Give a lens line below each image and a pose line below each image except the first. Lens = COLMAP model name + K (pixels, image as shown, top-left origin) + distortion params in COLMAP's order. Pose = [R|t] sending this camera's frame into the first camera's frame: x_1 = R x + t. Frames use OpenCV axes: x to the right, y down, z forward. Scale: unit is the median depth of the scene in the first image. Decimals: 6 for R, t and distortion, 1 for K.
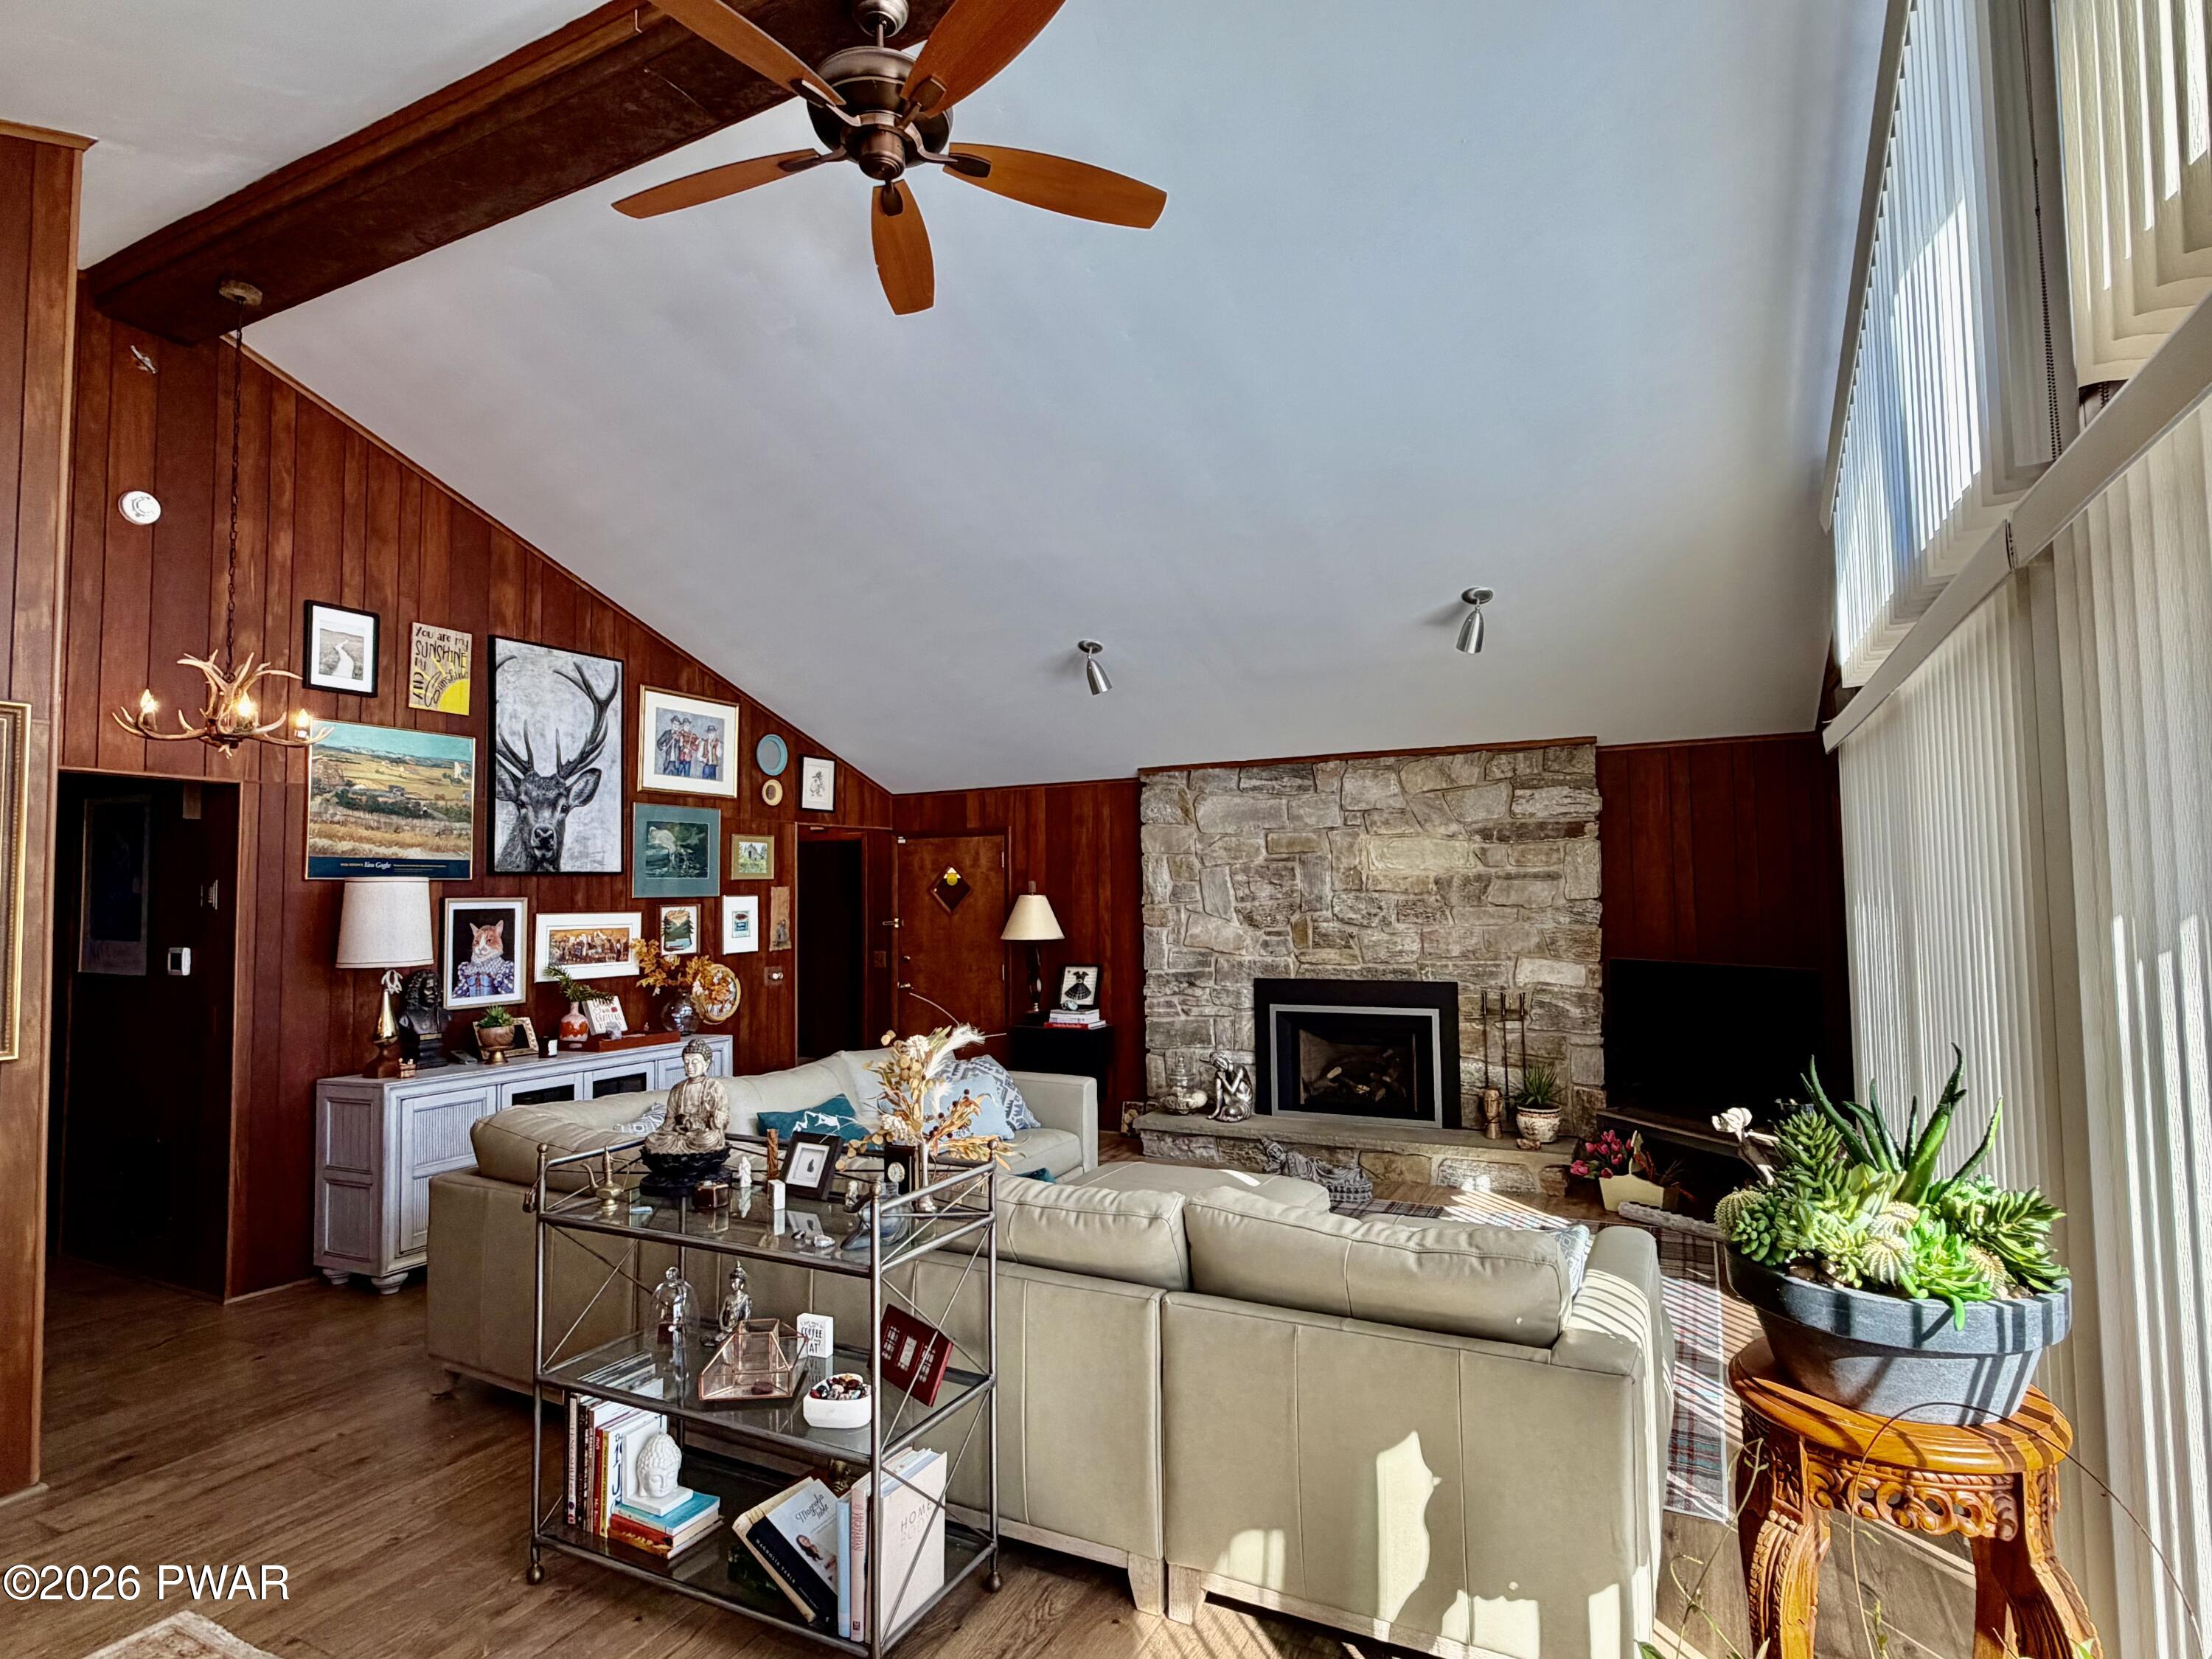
lens RADIAL K [[1162.3, 0, 1101.5], [0, 1162.3, 829.5], [0, 0, 1]] dist [0.004548, -0.002198]
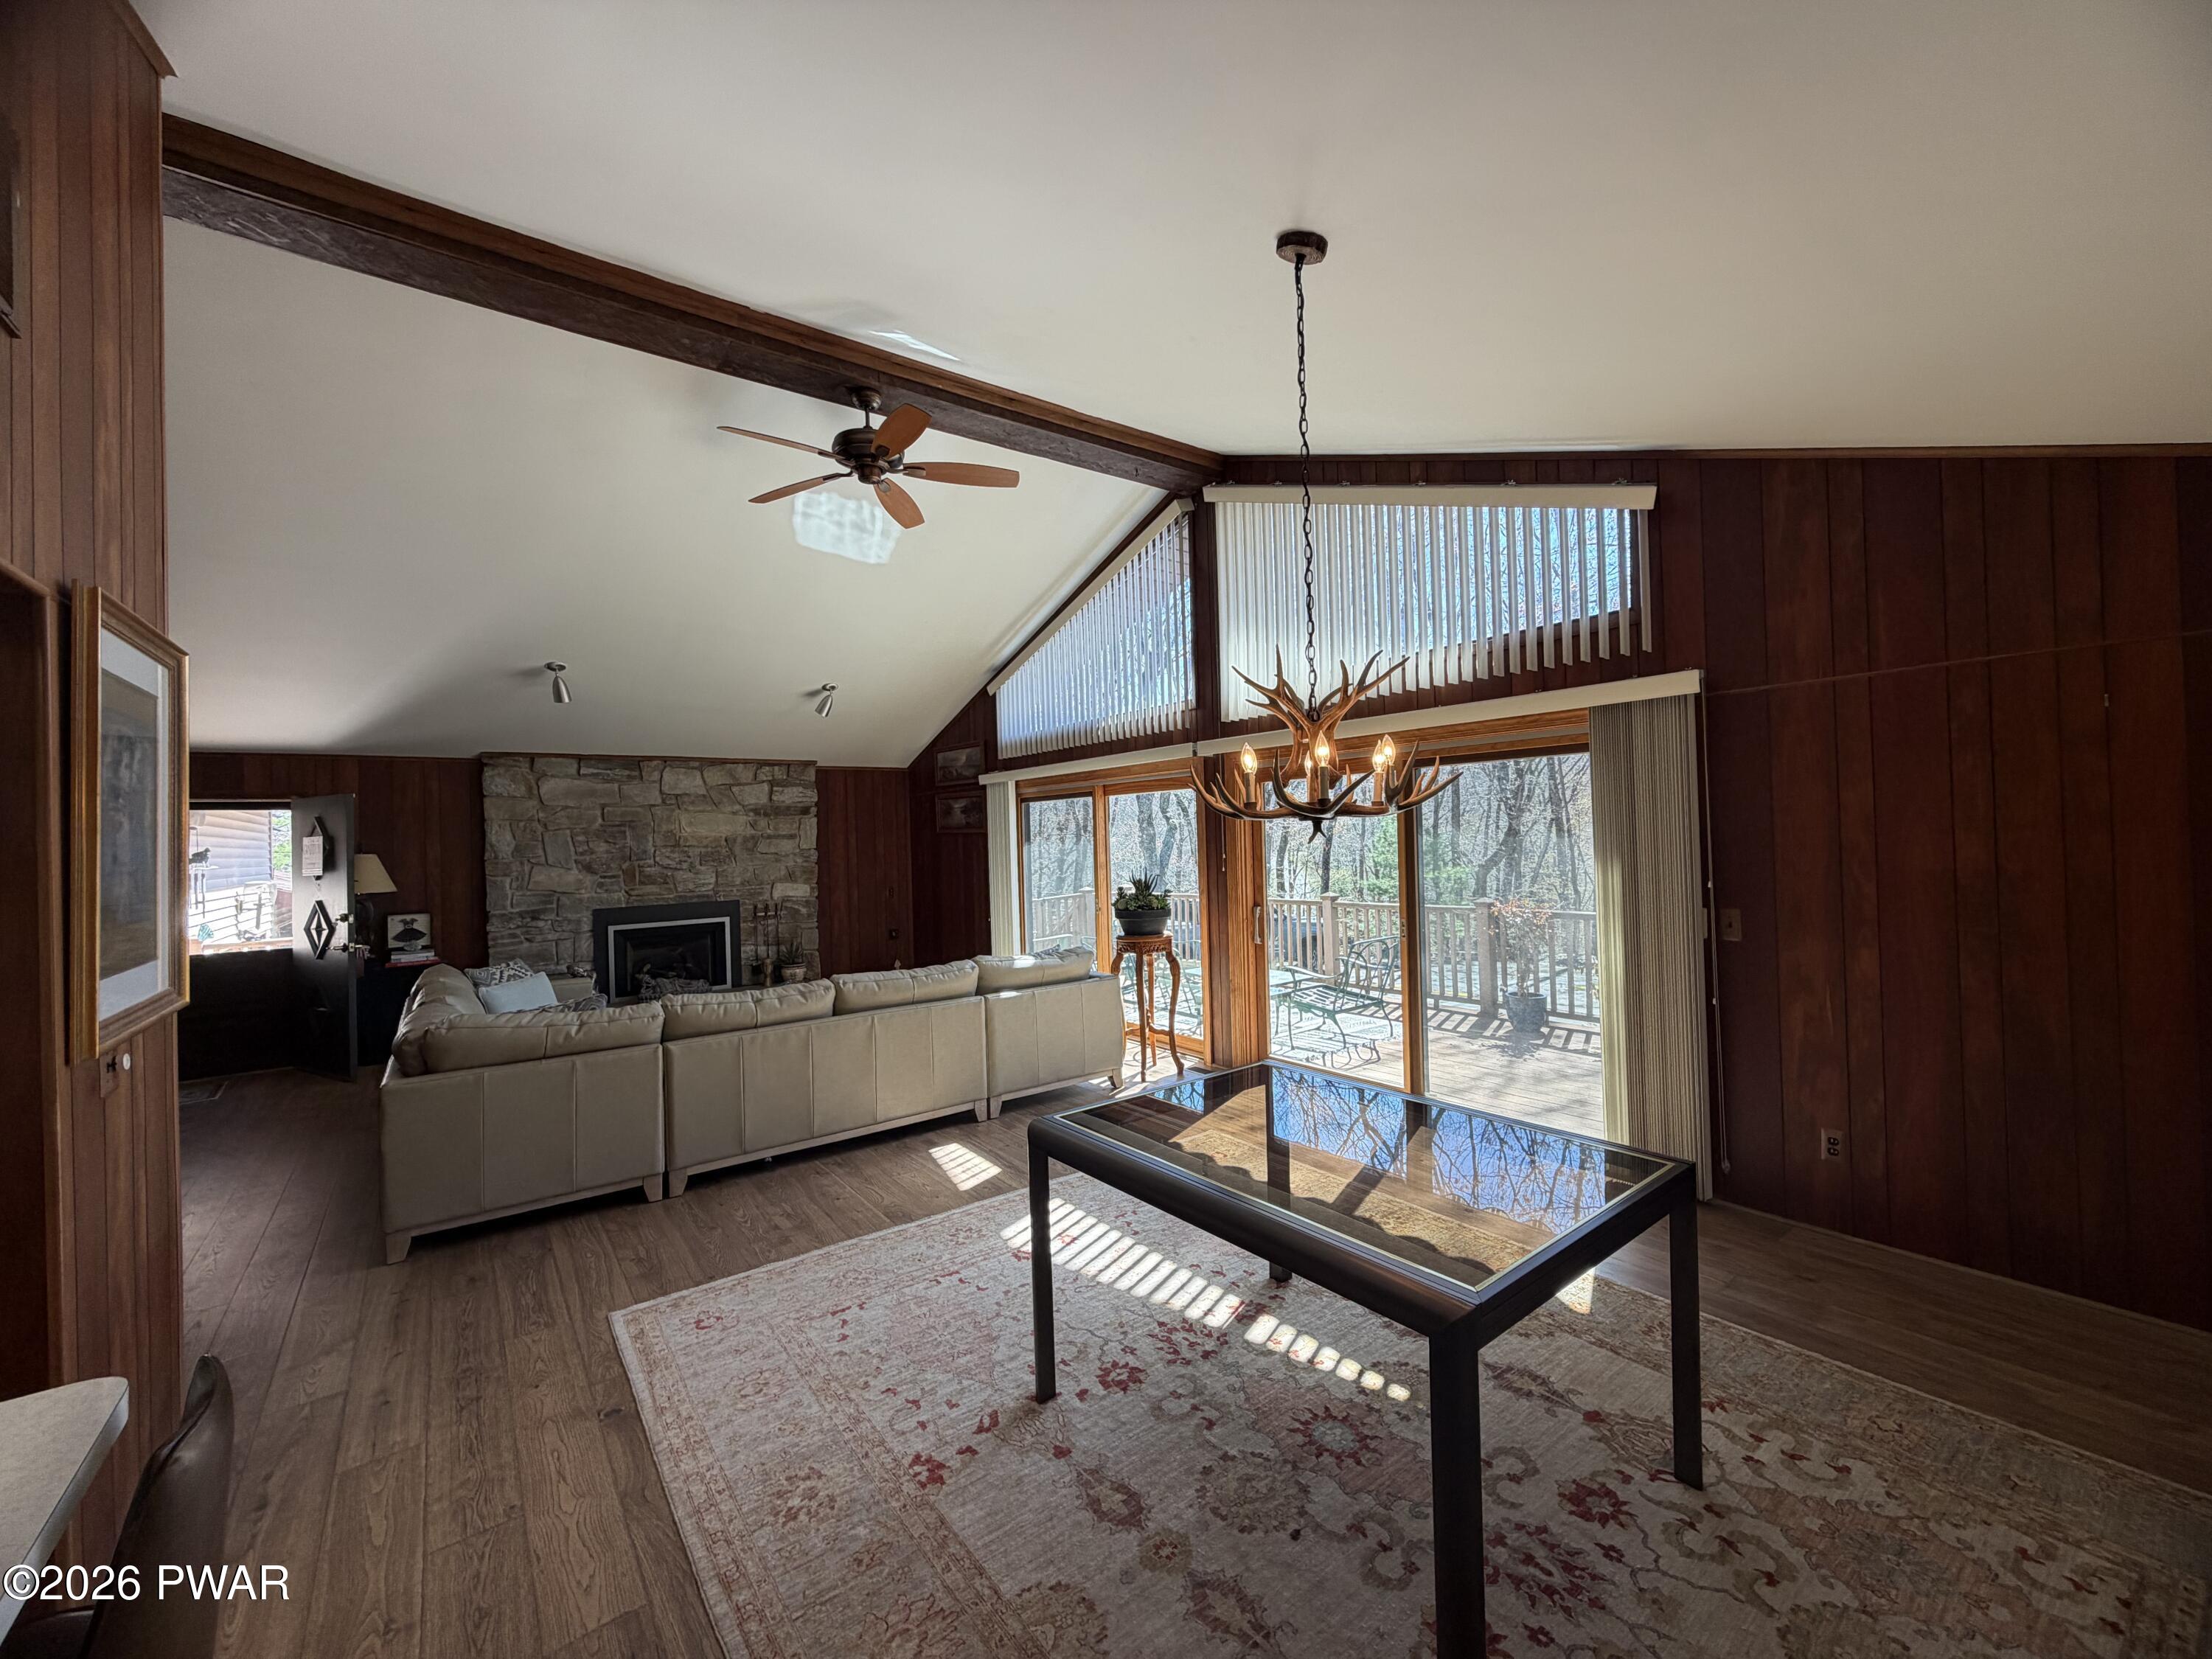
lens RADIAL K [[879.3, 0, 1106.0], [0, 879.3, 829.4], [0, 0, 1]] dist [-0.003697, -0.000035]
pose [[0.437558, 0.006475, 0.899167, -0.583435], [-0.030366, 0.999510, 0.007580, 0.004112], [-0.898678, -0.030620, 0.437540, -0.024172]]
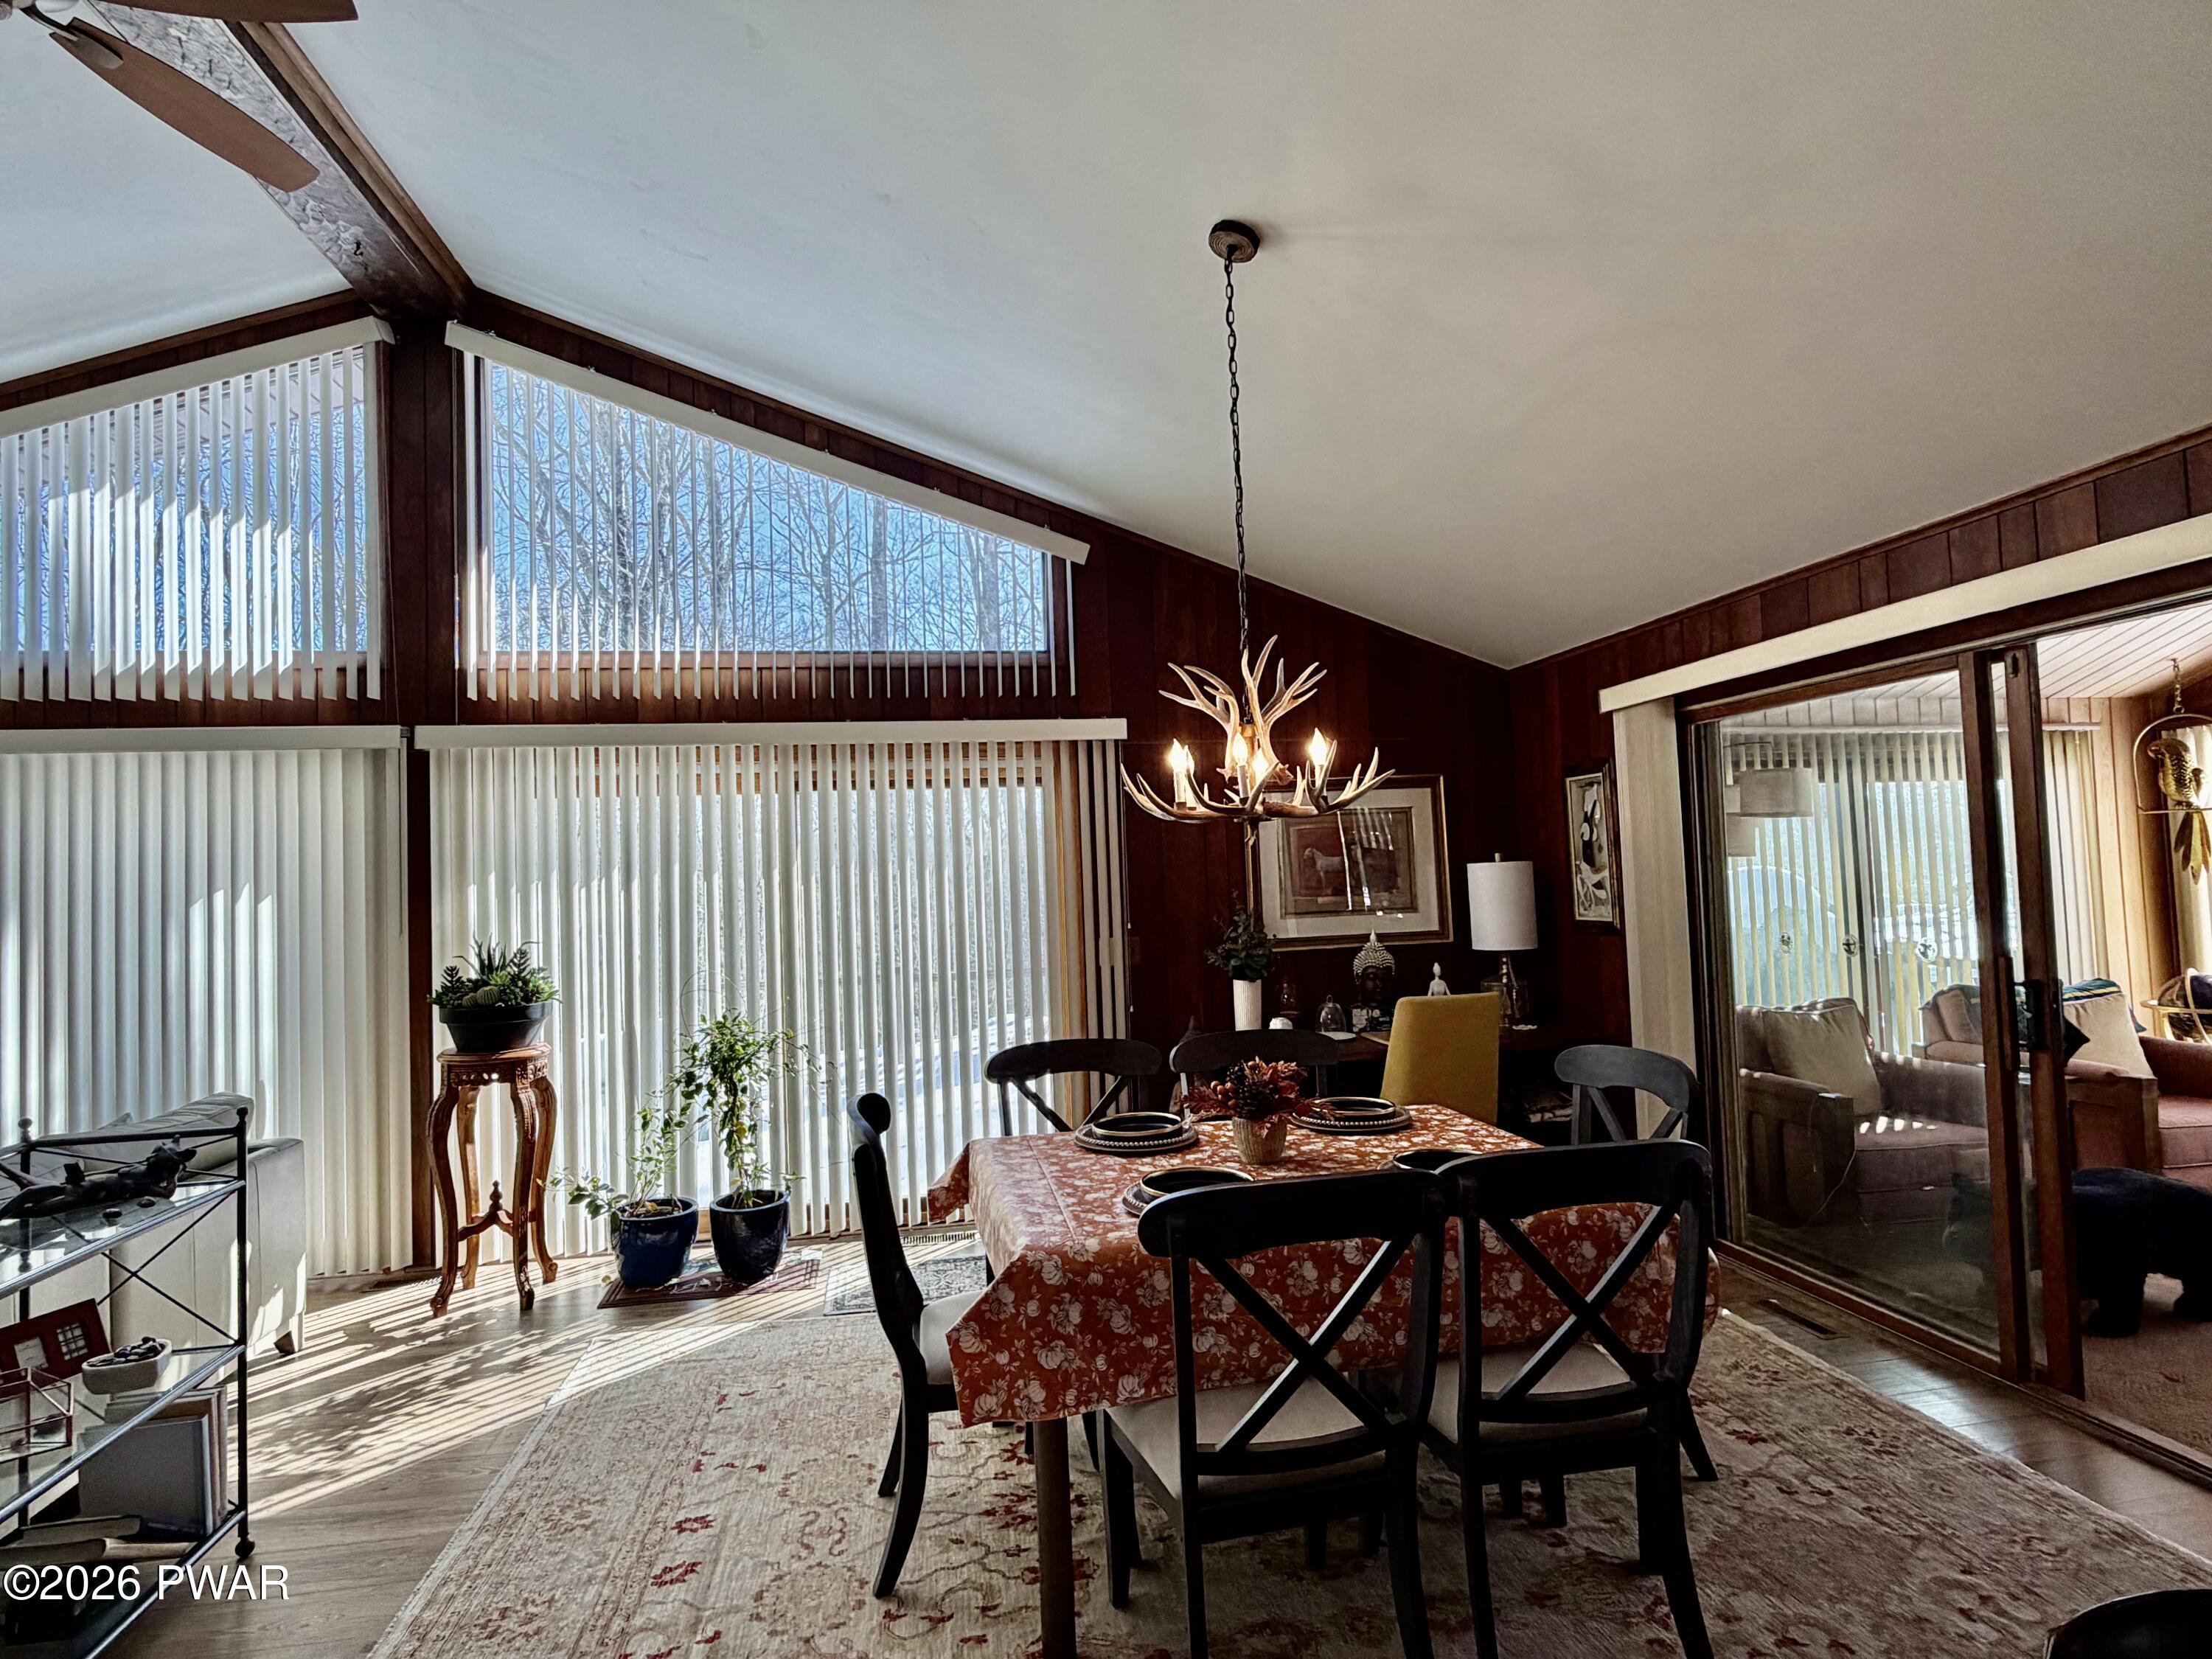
lens RADIAL K [[1162.3, 0, 1097.2], [0, 1162.3, 828.5], [0, 0, 1]] dist [0.004548, -0.002198]
pose [[-0.593841, 0.069155, 0.801605, -0.554800], [-0.006594, 0.995848, -0.090798, 0.041645], [-0.804555, -0.059205, -0.590920, 0.342341]]
